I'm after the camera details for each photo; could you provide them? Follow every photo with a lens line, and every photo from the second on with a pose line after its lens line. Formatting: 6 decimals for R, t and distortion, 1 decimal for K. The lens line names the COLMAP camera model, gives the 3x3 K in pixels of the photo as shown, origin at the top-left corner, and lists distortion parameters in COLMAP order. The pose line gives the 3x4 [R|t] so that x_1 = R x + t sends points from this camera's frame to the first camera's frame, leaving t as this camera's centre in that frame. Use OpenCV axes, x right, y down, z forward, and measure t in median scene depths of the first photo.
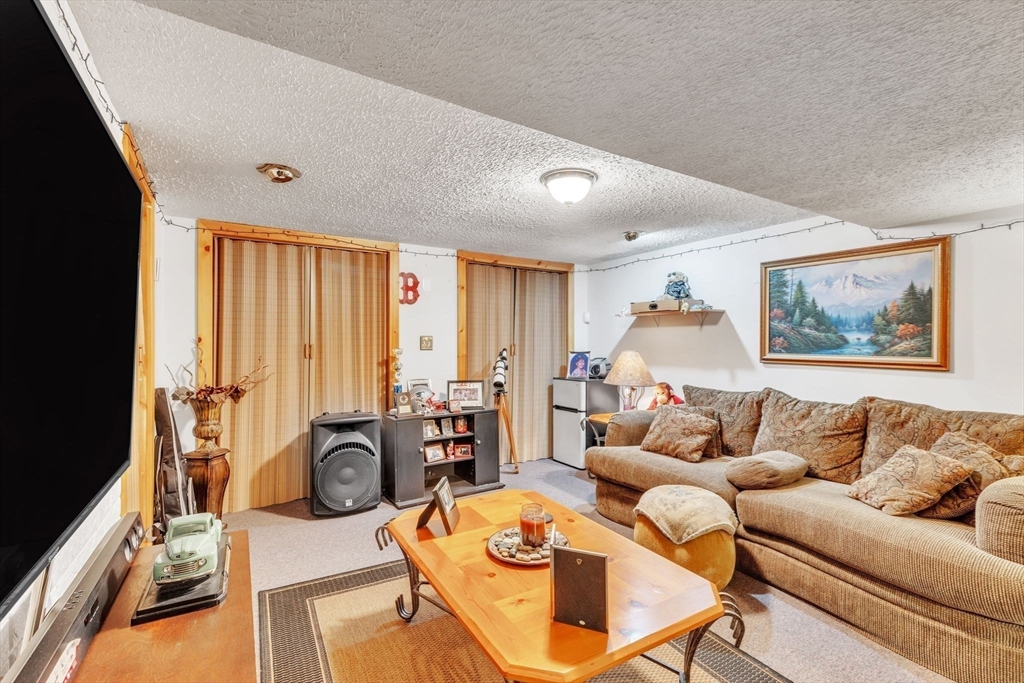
lens RADIAL K [[460.3, 0, 513.0], [0, 460.3, 342.2], [0, 0, 1]] dist [0.009909, -0.001140]
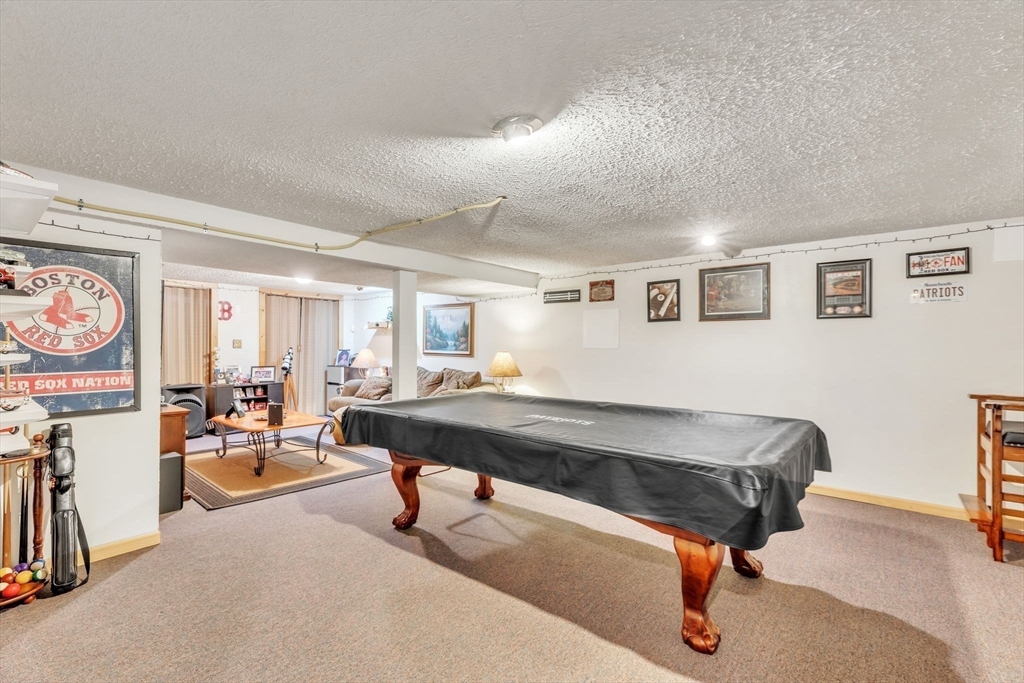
lens RADIAL K [[460.3, 0, 510.1], [0, 460.3, 347.6], [0, 0, 1]] dist [0.009909, -0.001140]
pose [[0.950175, 0.005203, 0.311674, 0.238128], [-0.008095, 0.999935, 0.007987, -0.006035], [-0.311612, -0.010112, 0.950156, -0.928423]]
